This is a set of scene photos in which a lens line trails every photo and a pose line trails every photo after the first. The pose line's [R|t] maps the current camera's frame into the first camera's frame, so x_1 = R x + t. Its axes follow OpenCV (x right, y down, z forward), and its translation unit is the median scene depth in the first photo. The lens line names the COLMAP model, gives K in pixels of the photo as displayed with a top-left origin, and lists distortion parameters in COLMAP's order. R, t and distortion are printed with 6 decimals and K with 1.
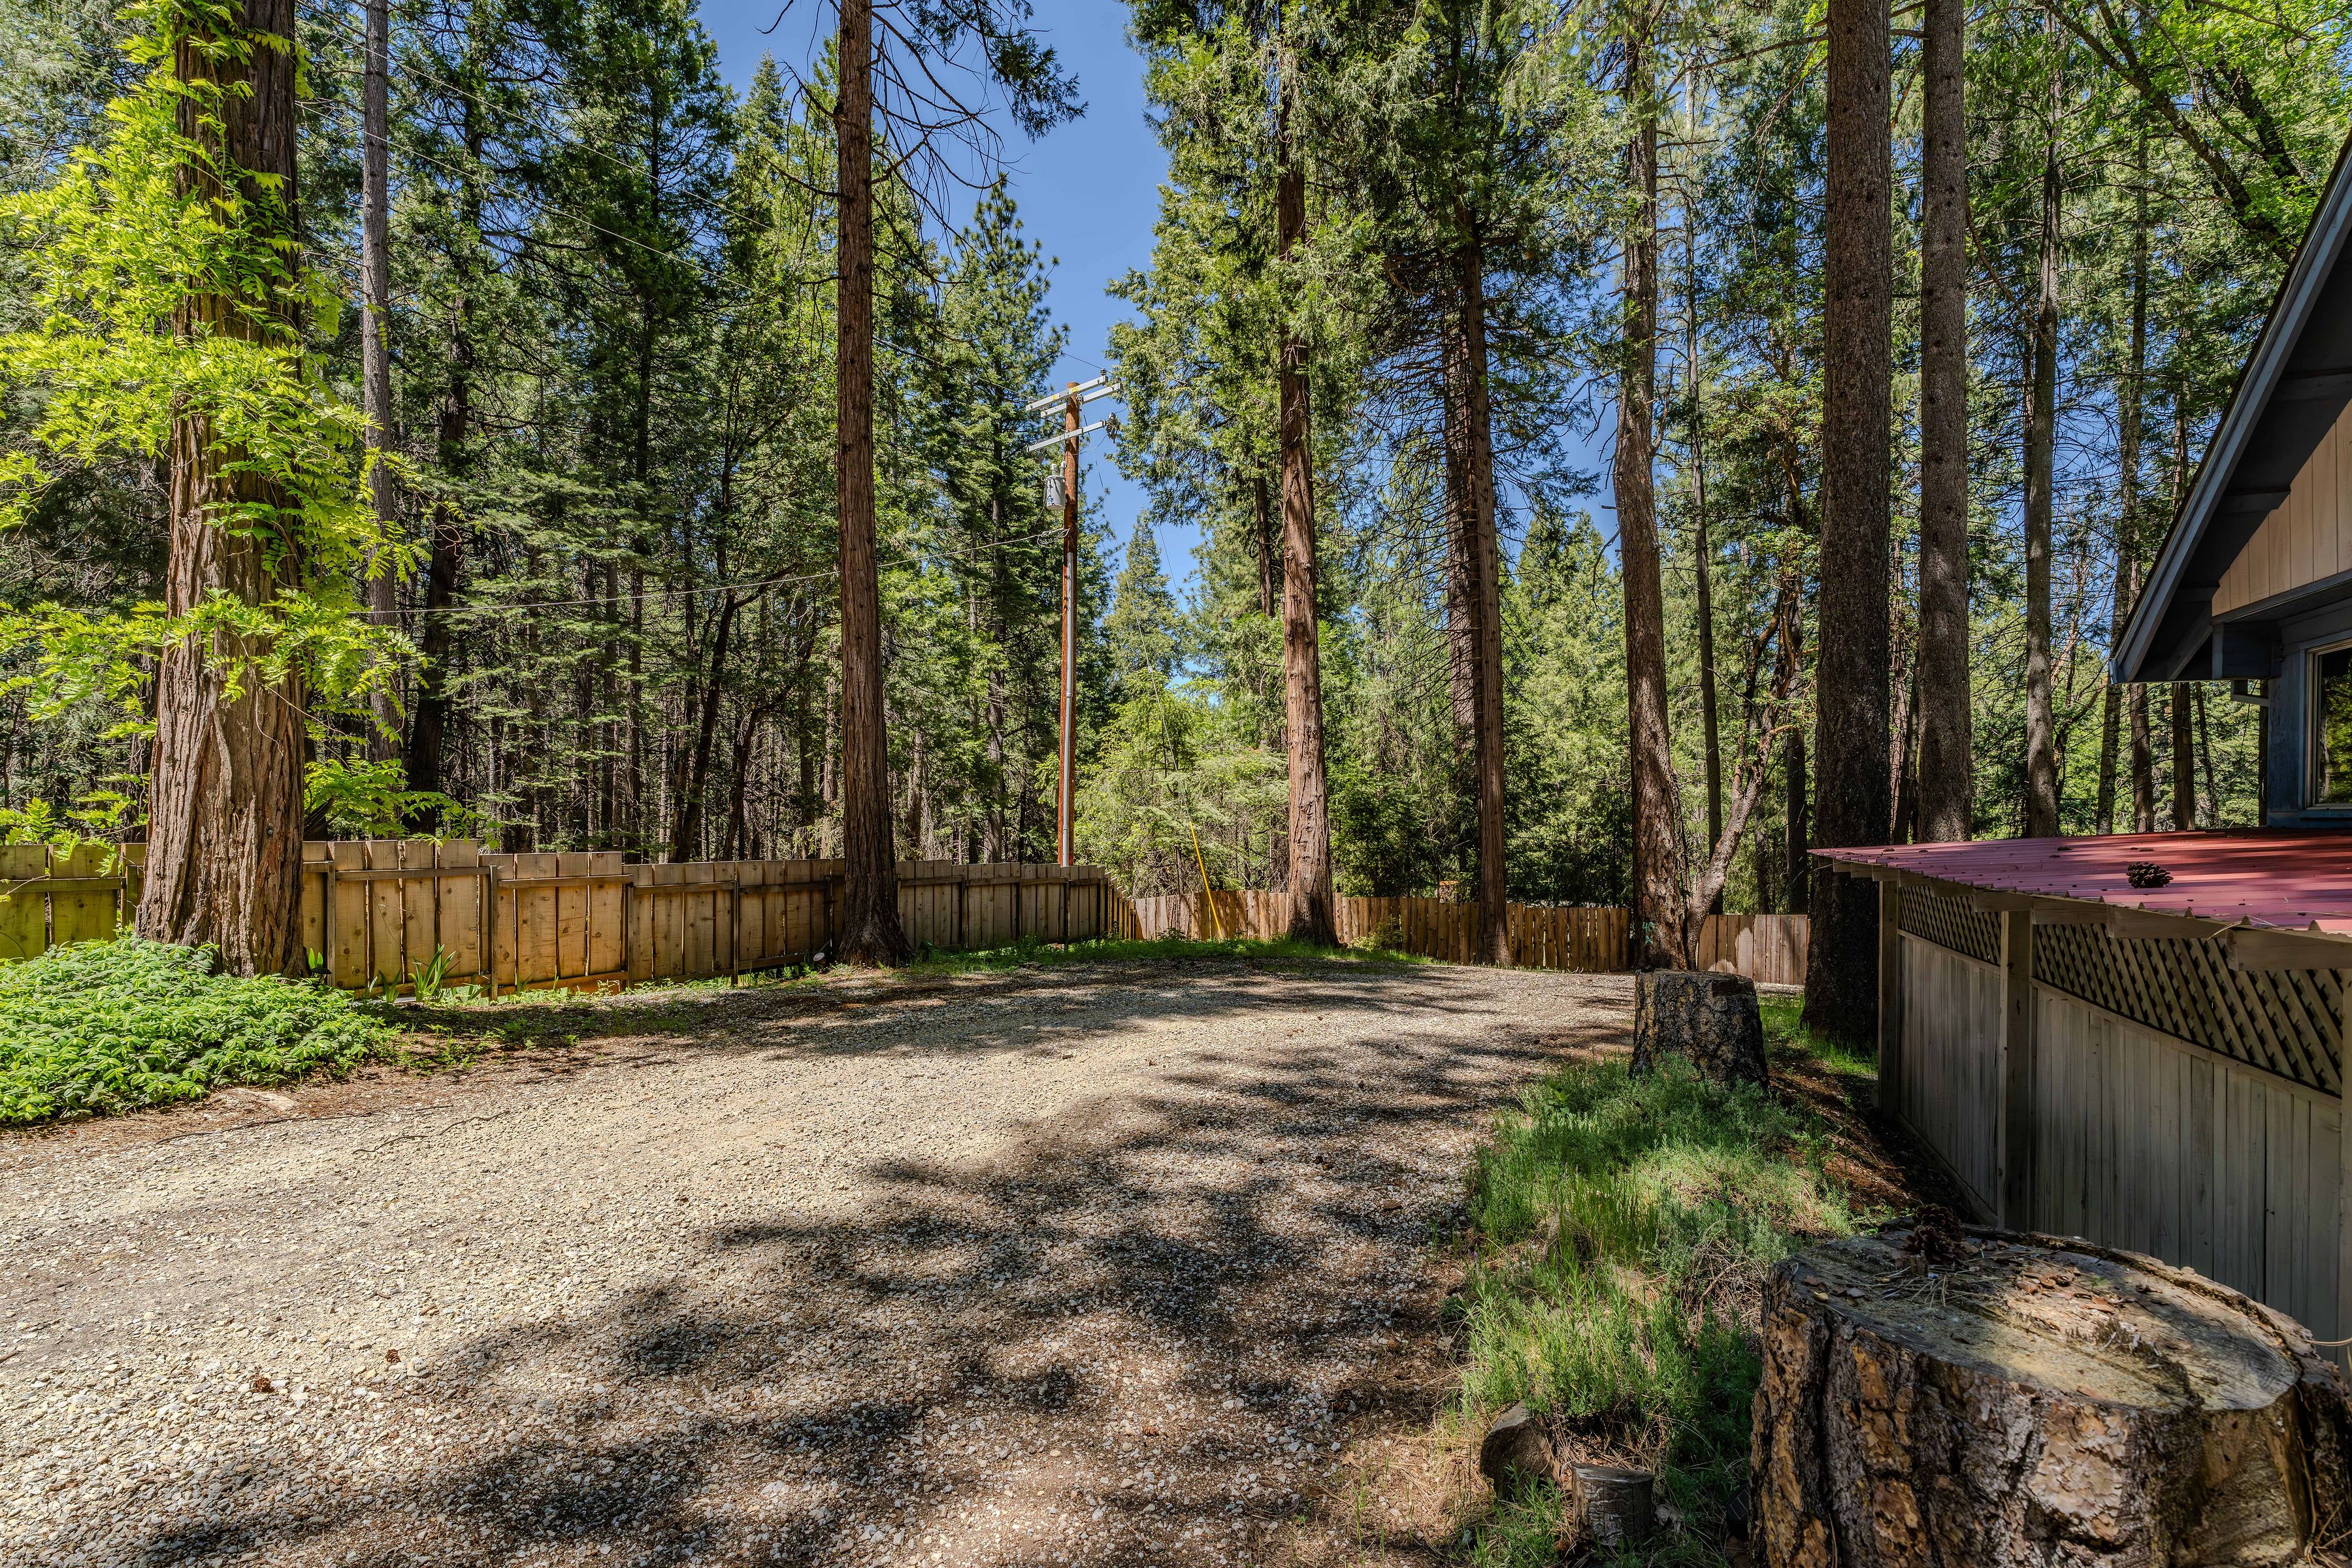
lens RADIAL K [[1075.4, 0, 1172.7], [0, 1075.4, 829.3], [0, 0, 1]] dist [-0.001663, -0.000079]
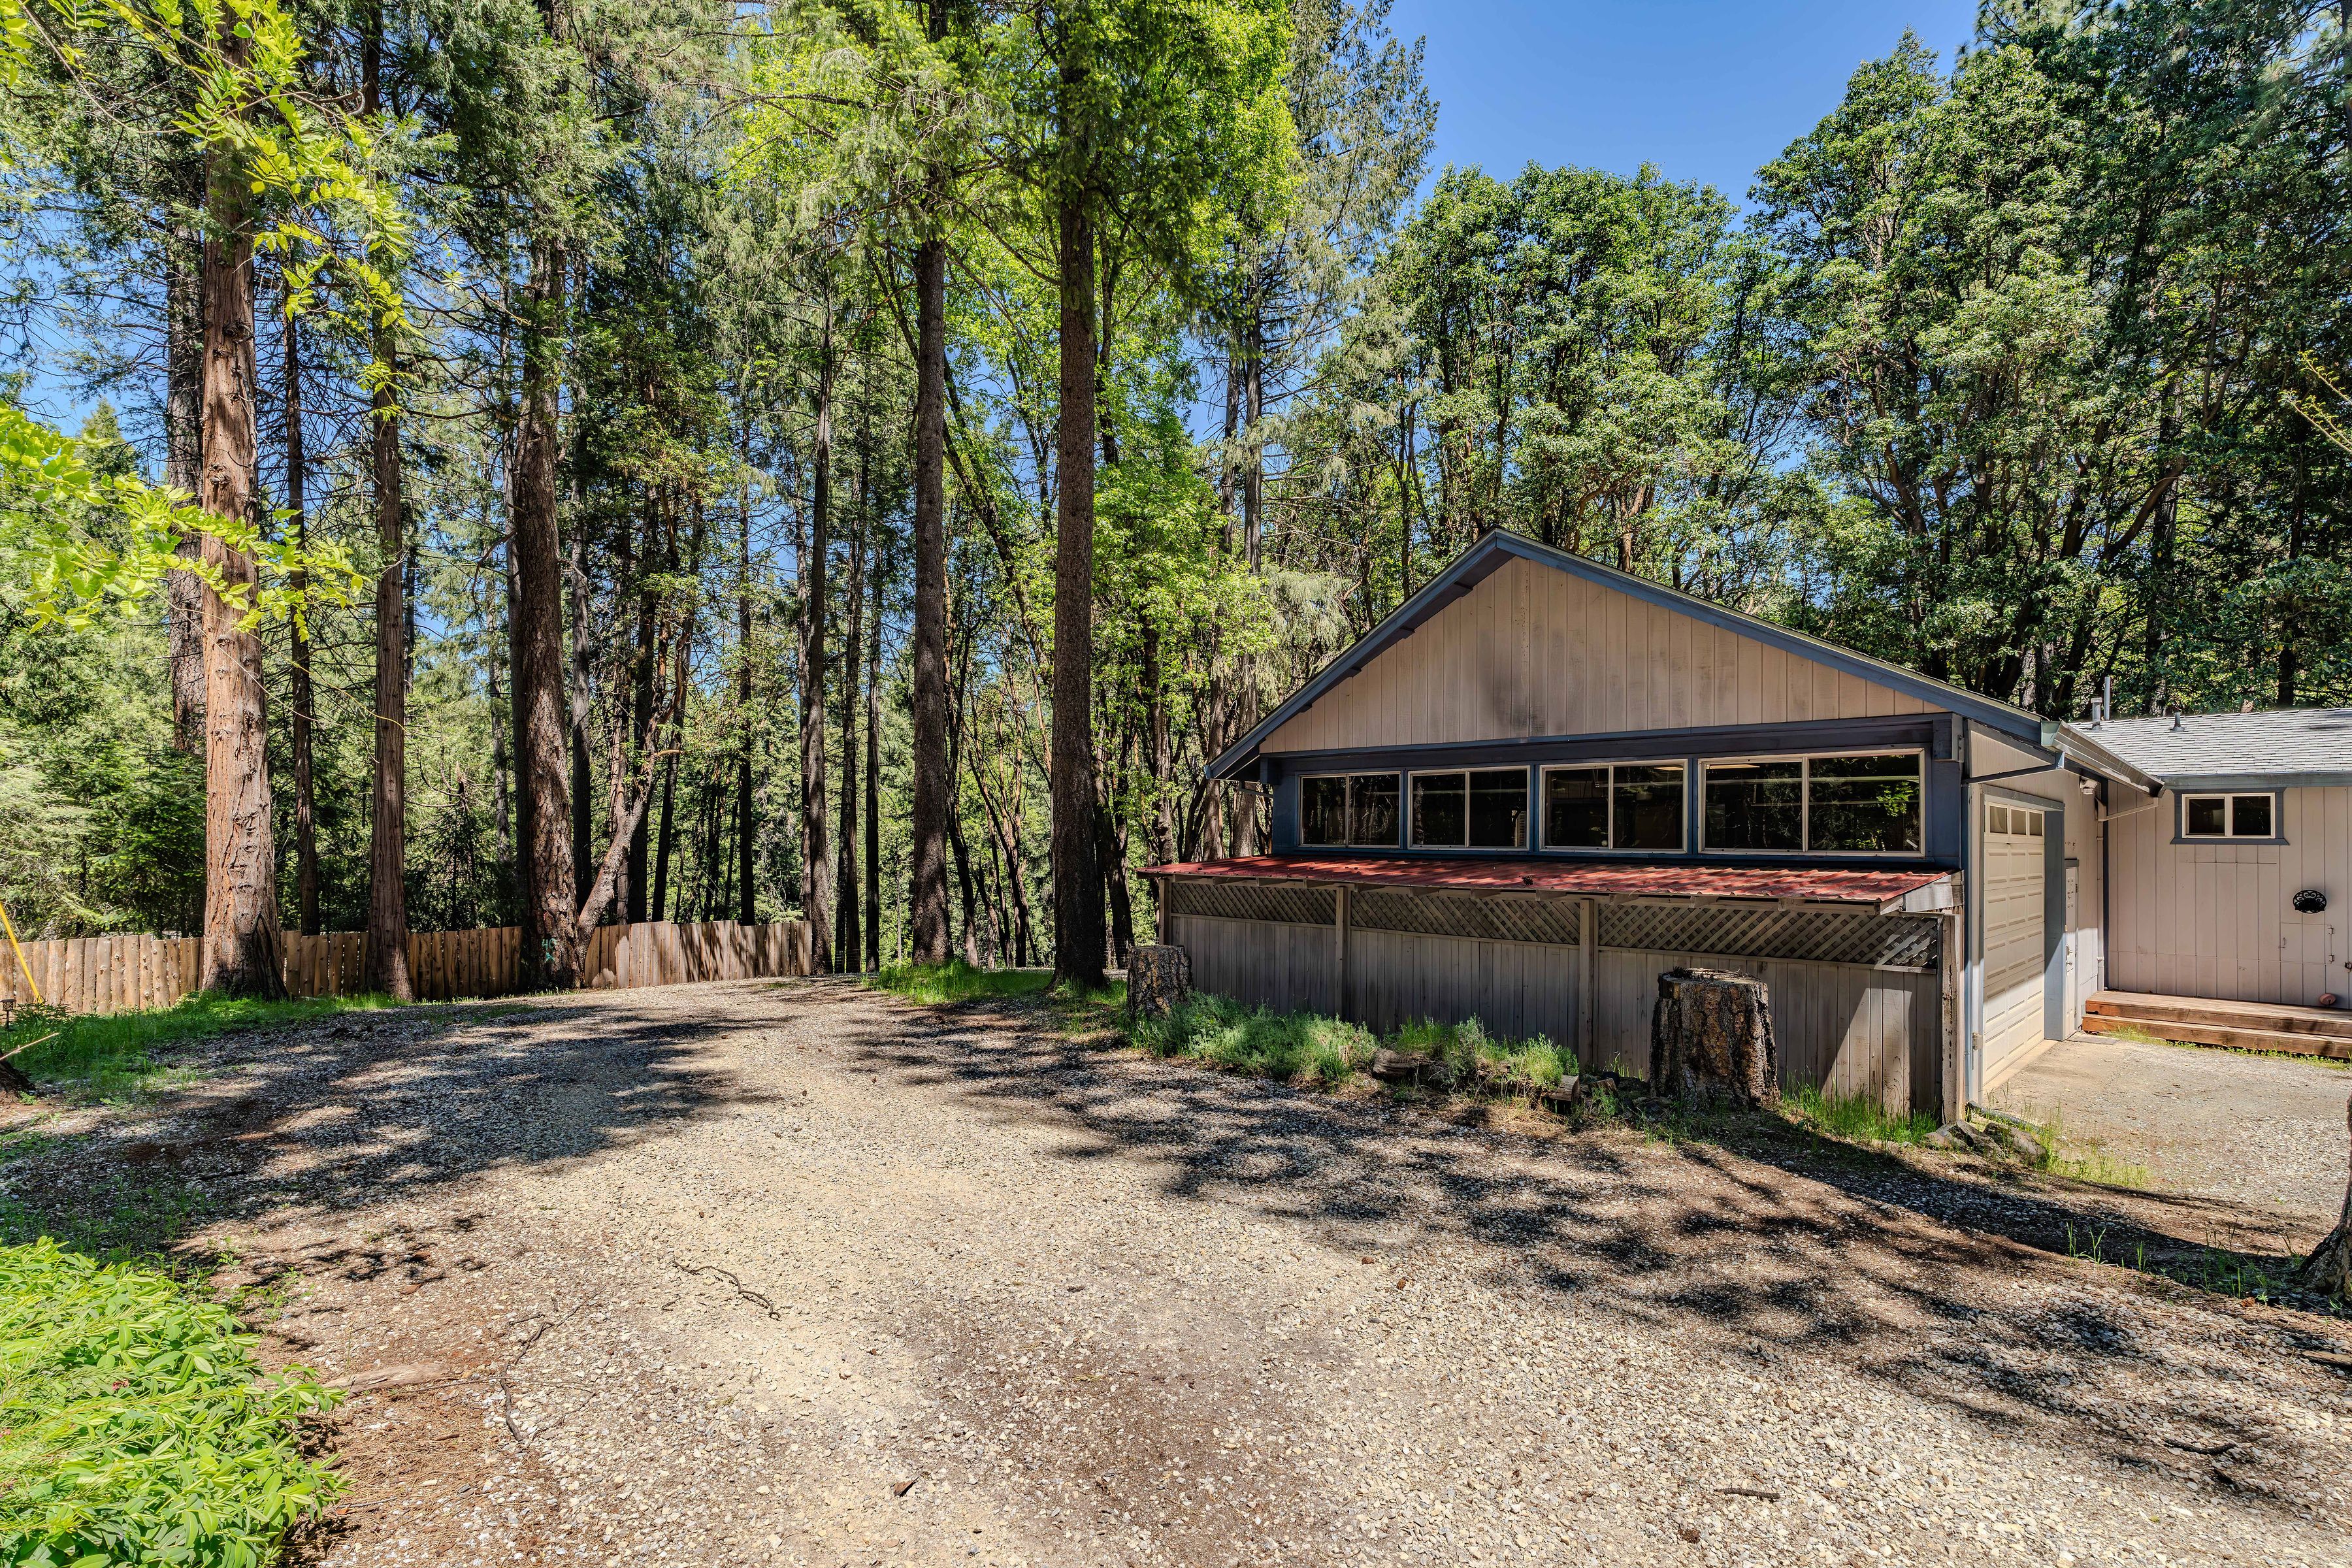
lens RADIAL K [[1093.6, 0, 1182.2], [0, 1093.6, 827.0], [0, 0, 1]] dist [-0.003501, -0.000256]
pose [[0.360039, 0.015098, 0.932815, -1.533093], [-0.008085, 0.999882, -0.013063, -0.044398], [-0.932902, -0.002839, 0.360118, 0.495853]]
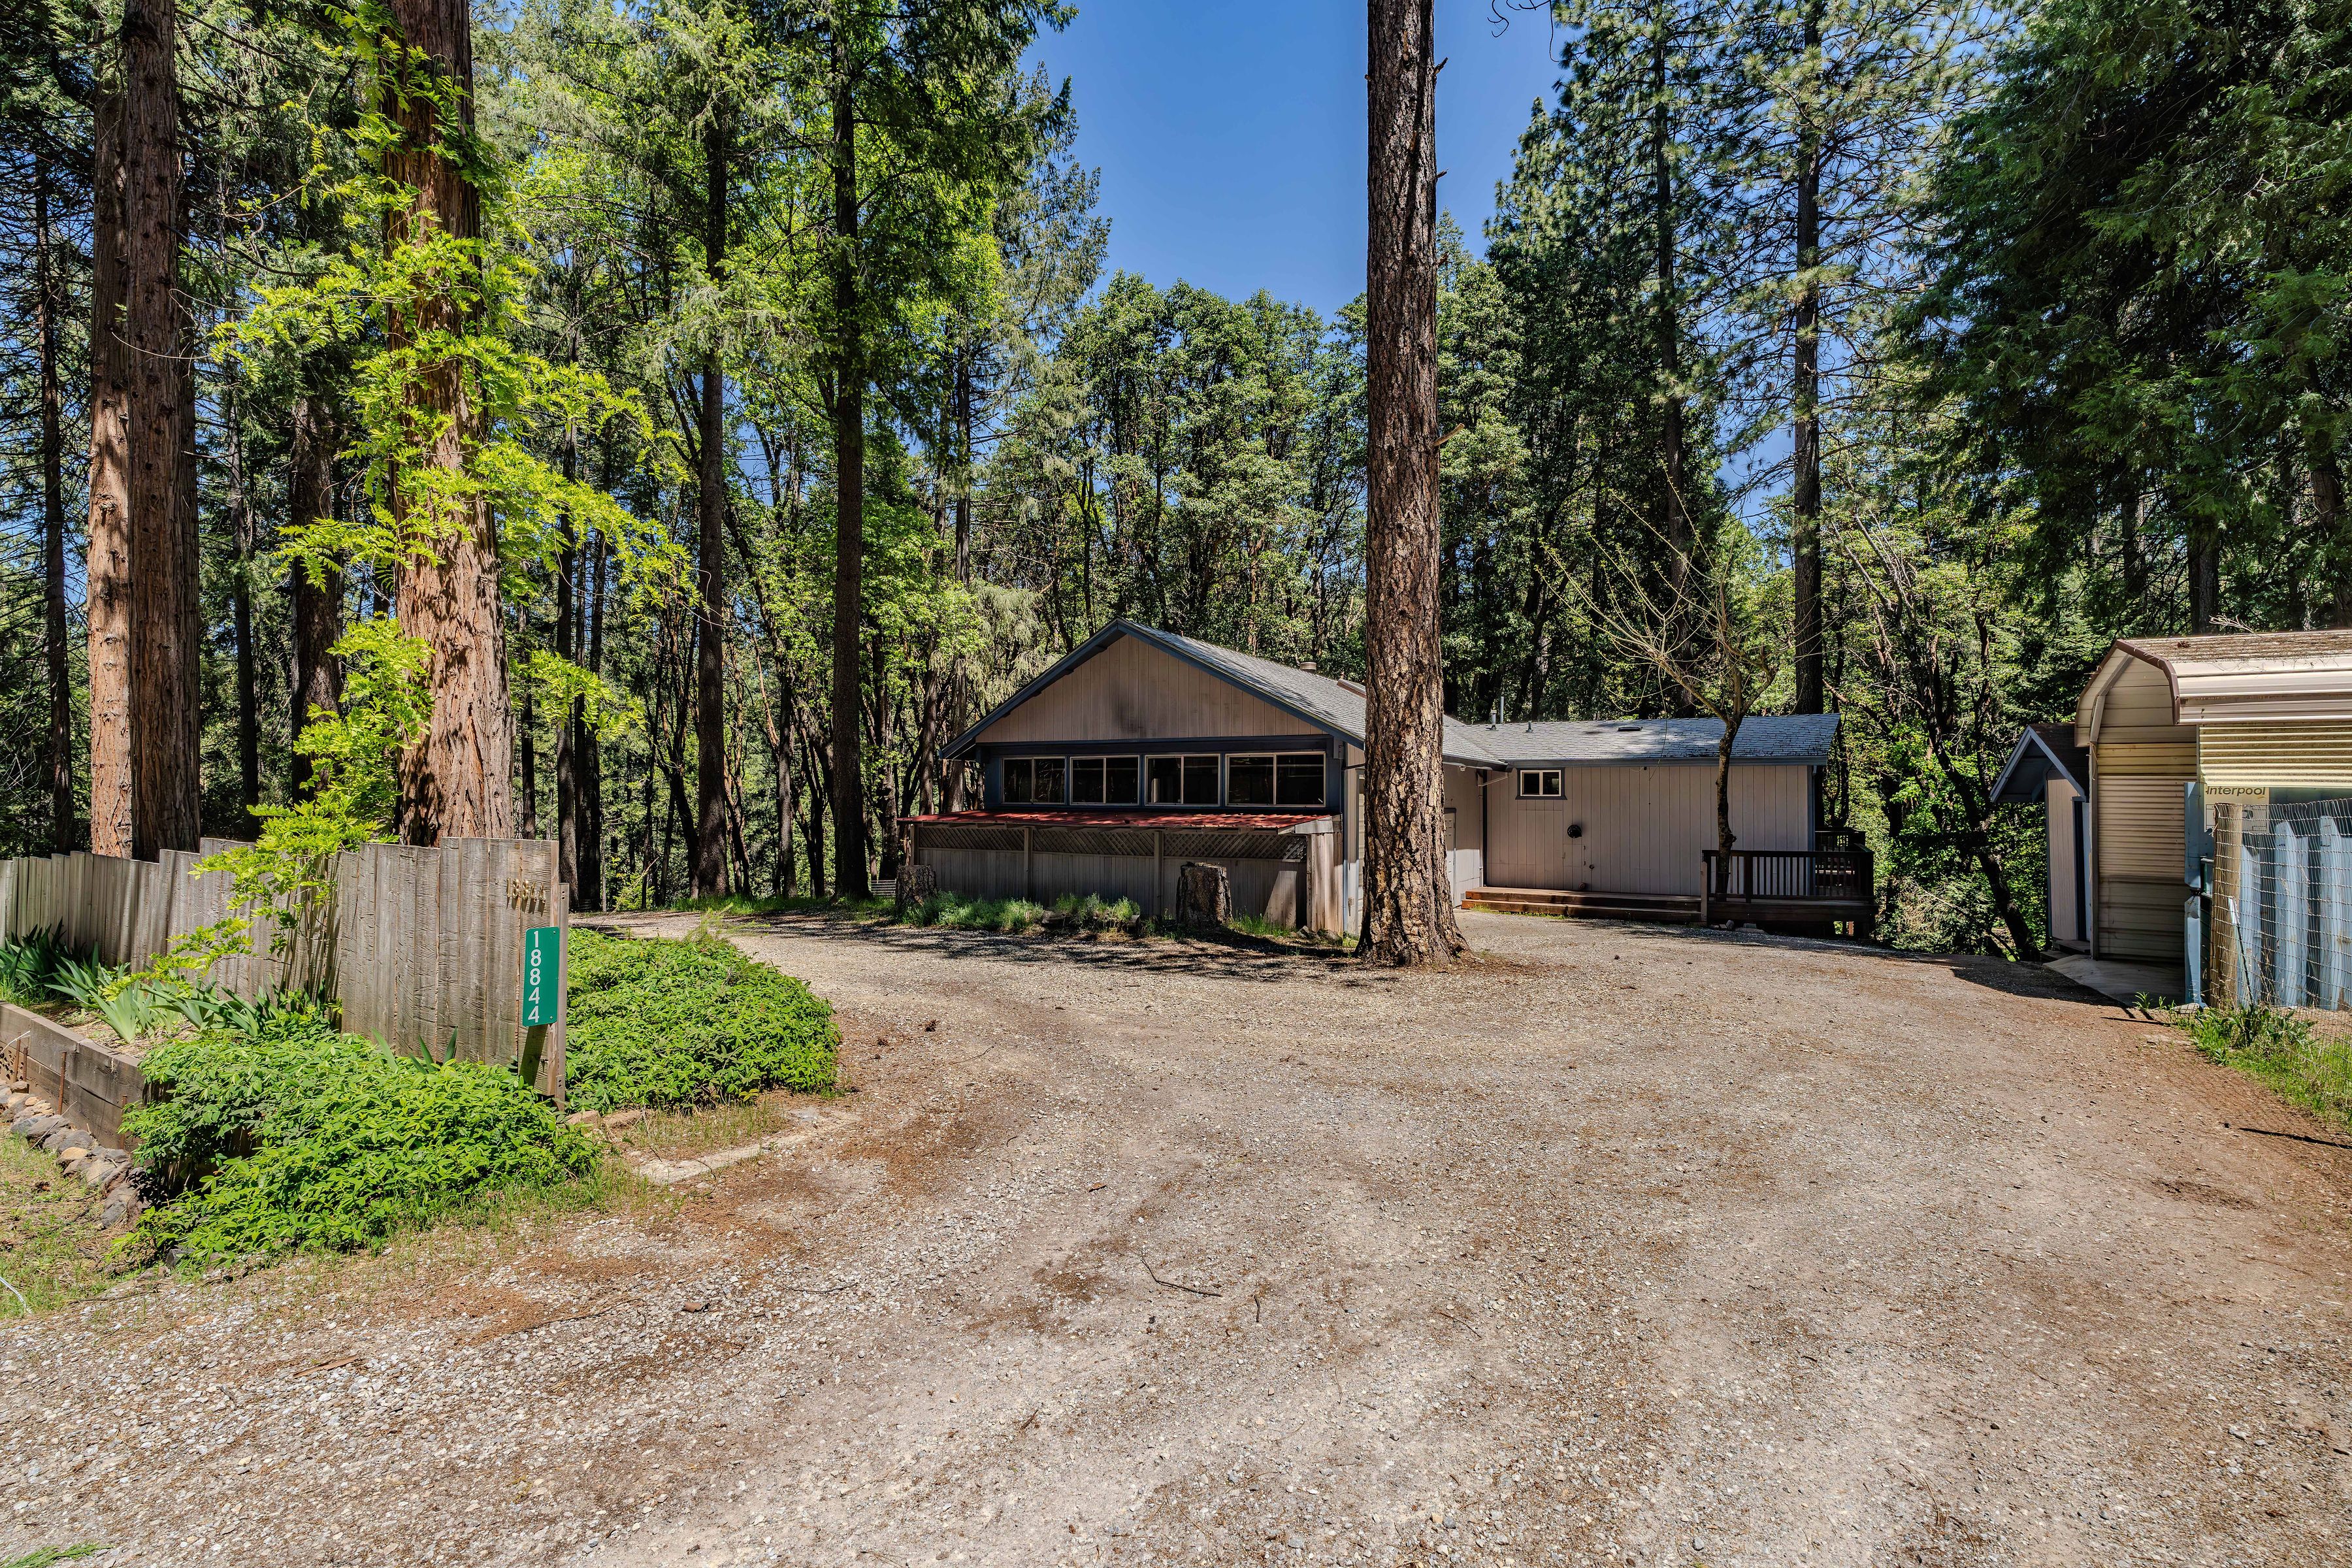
lens RADIAL K [[1051.1, 0, 1176.0], [0, 1051.1, 784.0], [0, 0, 1]] dist [-0.004418, -0.000072]
pose [[0.096076, 0.016050, 0.995245, -2.935668], [-0.003671, 0.999869, -0.015770, -0.048129], [-0.995367, -0.002138, 0.096122, 0.126109]]
